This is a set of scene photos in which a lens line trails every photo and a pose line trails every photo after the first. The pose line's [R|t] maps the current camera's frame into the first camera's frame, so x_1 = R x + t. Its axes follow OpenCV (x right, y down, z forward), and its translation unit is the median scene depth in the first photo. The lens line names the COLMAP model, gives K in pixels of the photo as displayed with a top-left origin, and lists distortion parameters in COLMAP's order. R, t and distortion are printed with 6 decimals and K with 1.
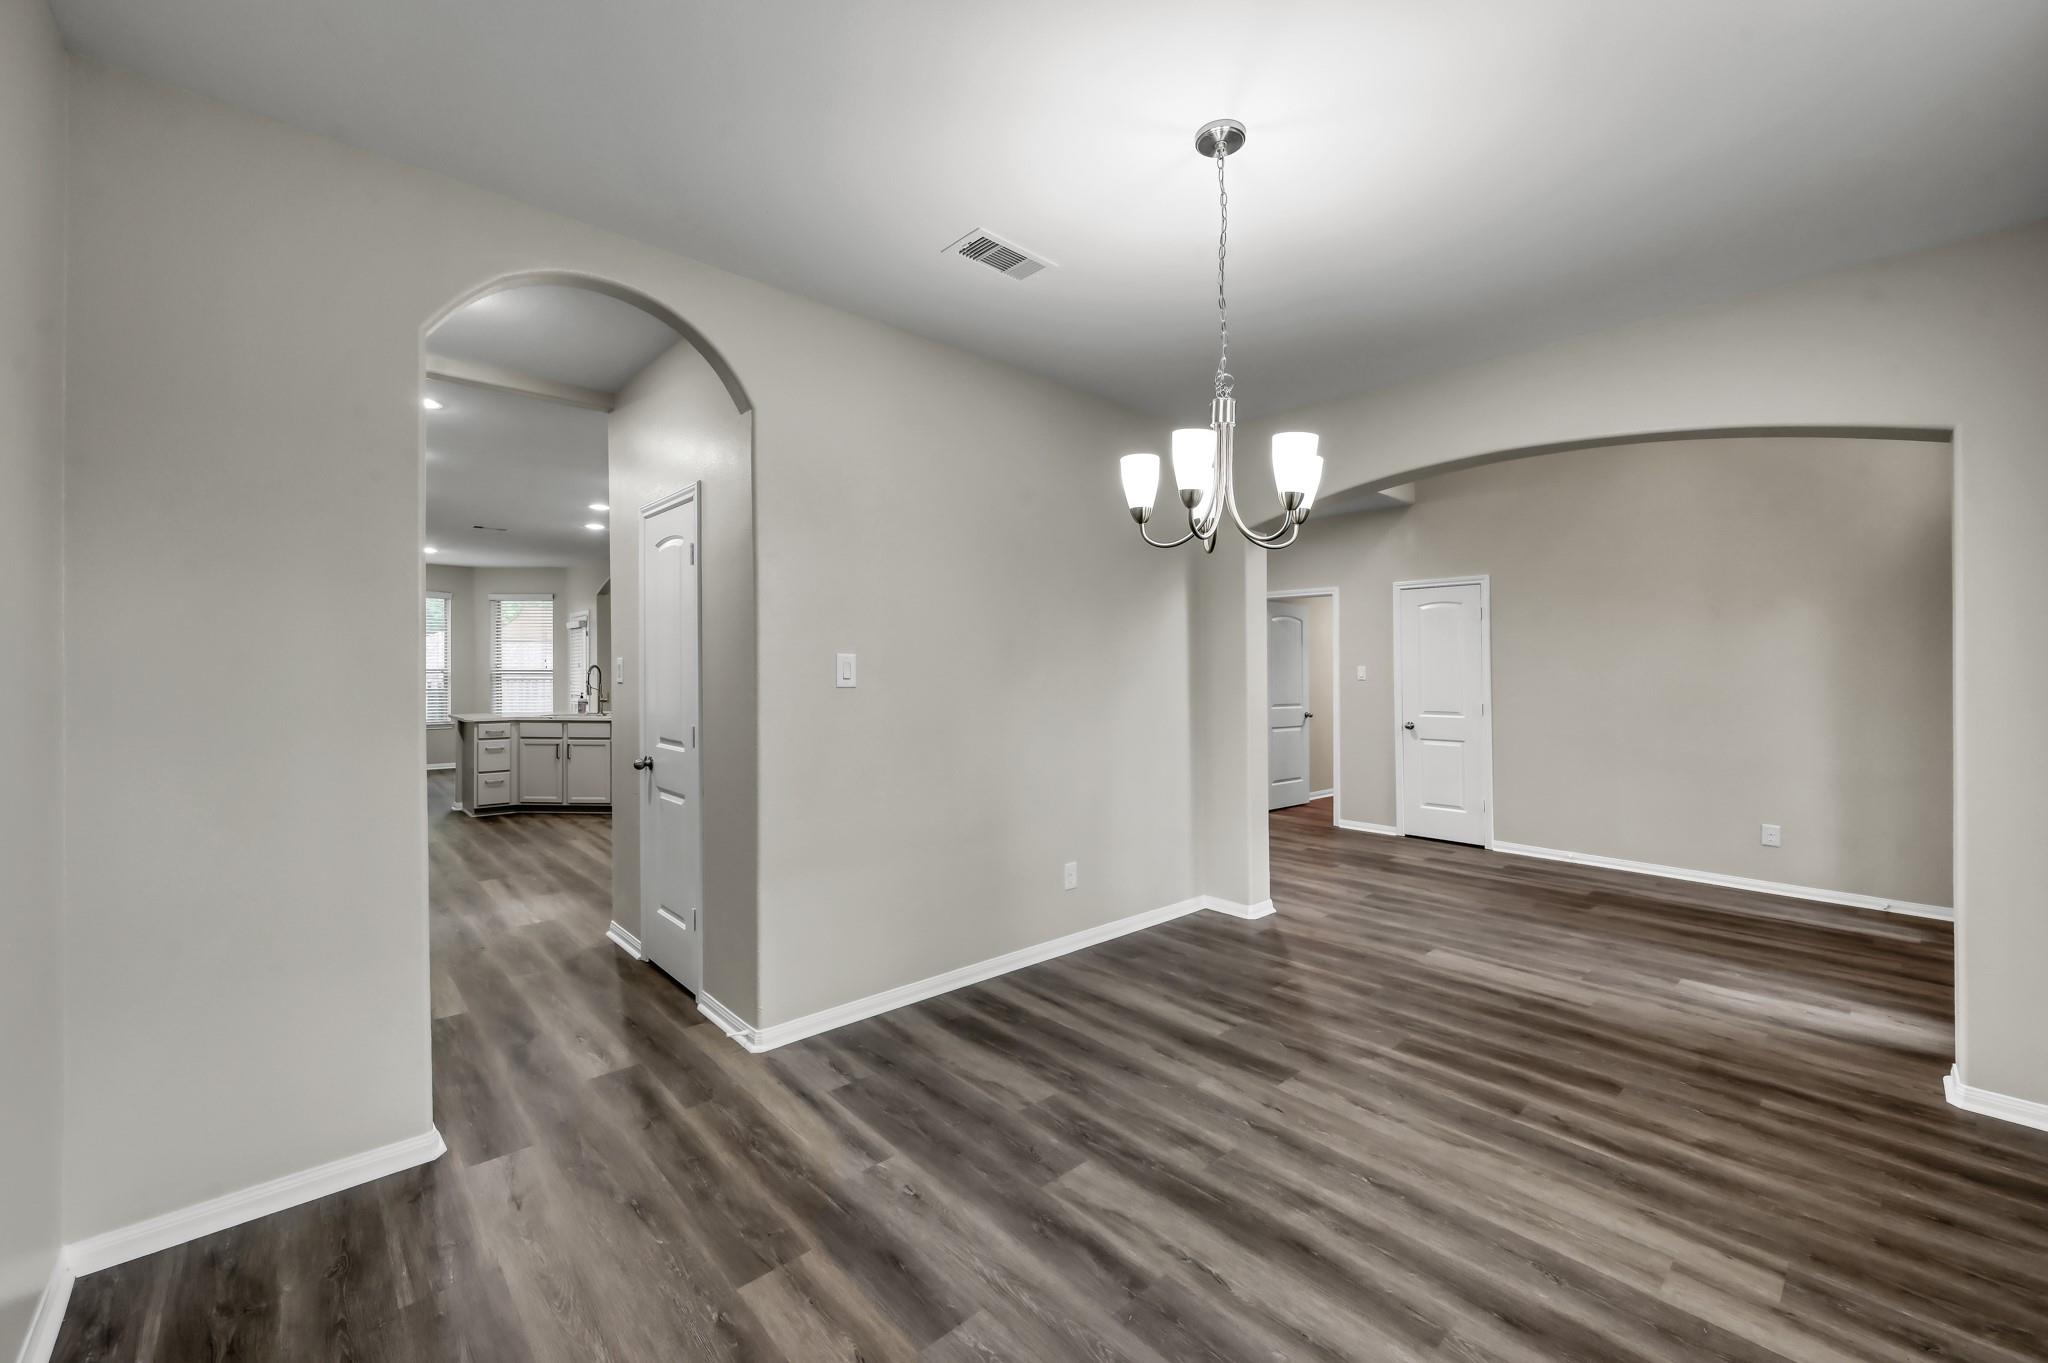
lens RADIAL K [[813.0, 0, 1025.4], [0, 813.0, 675.9], [0, 0, 1]] dist [0.001099, 0.000167]
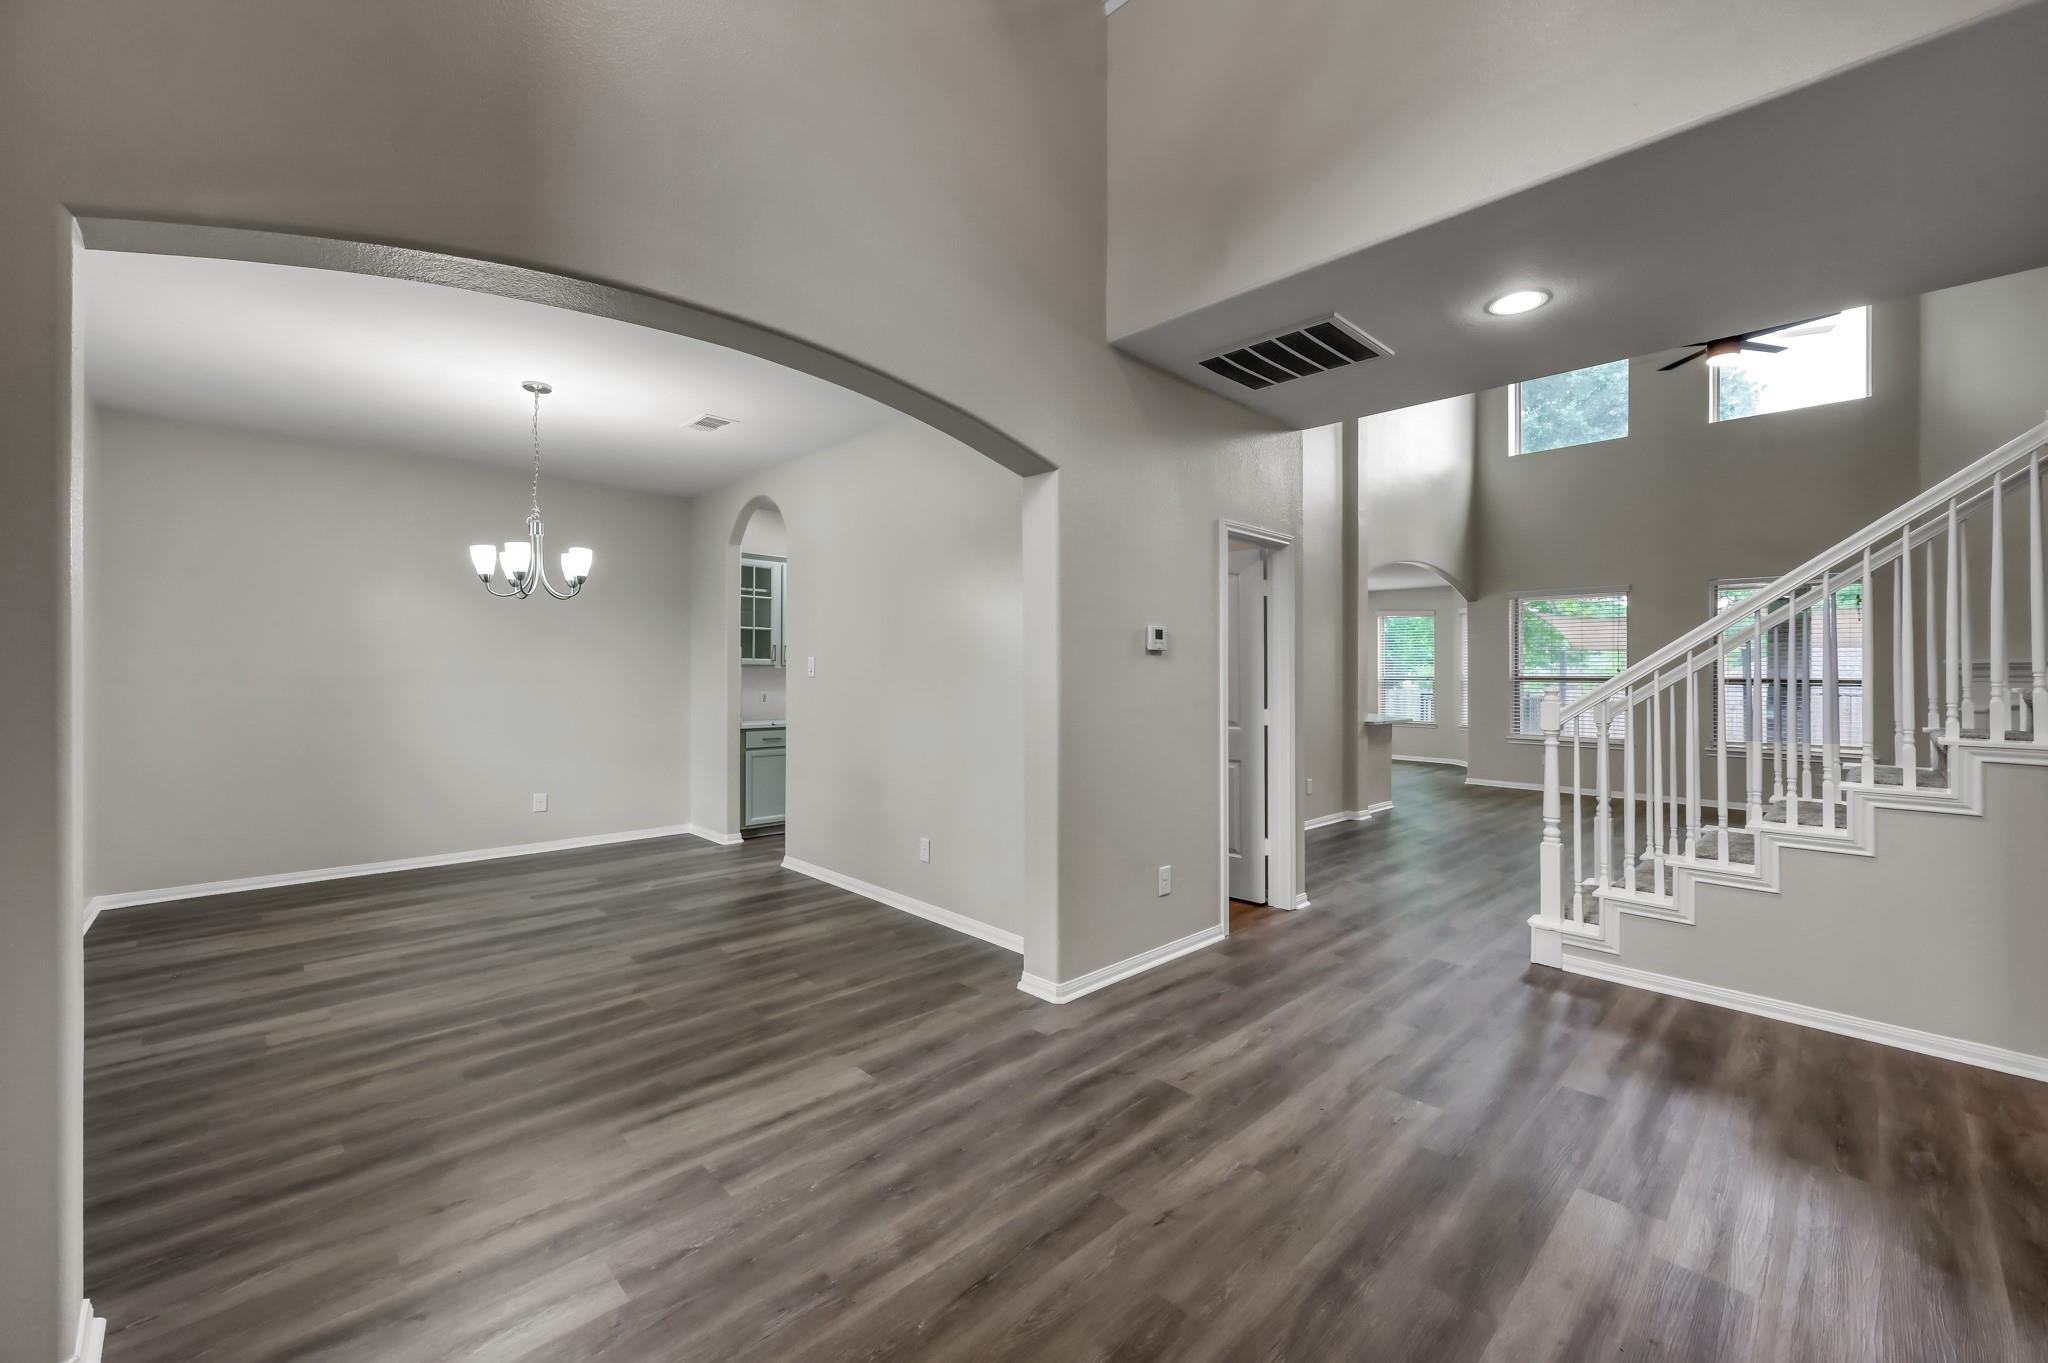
lens RADIAL K [[813.0, 0, 1018.9], [0, 813.0, 677.6], [0, 0, 1]] dist [0.001099, 0.000167]
pose [[0.027816, -0.001664, -0.999612, 1.364575], [-0.013216, 0.999911, -0.002032, 0.017668], [0.999526, 0.013267, 0.027791, 1.287942]]
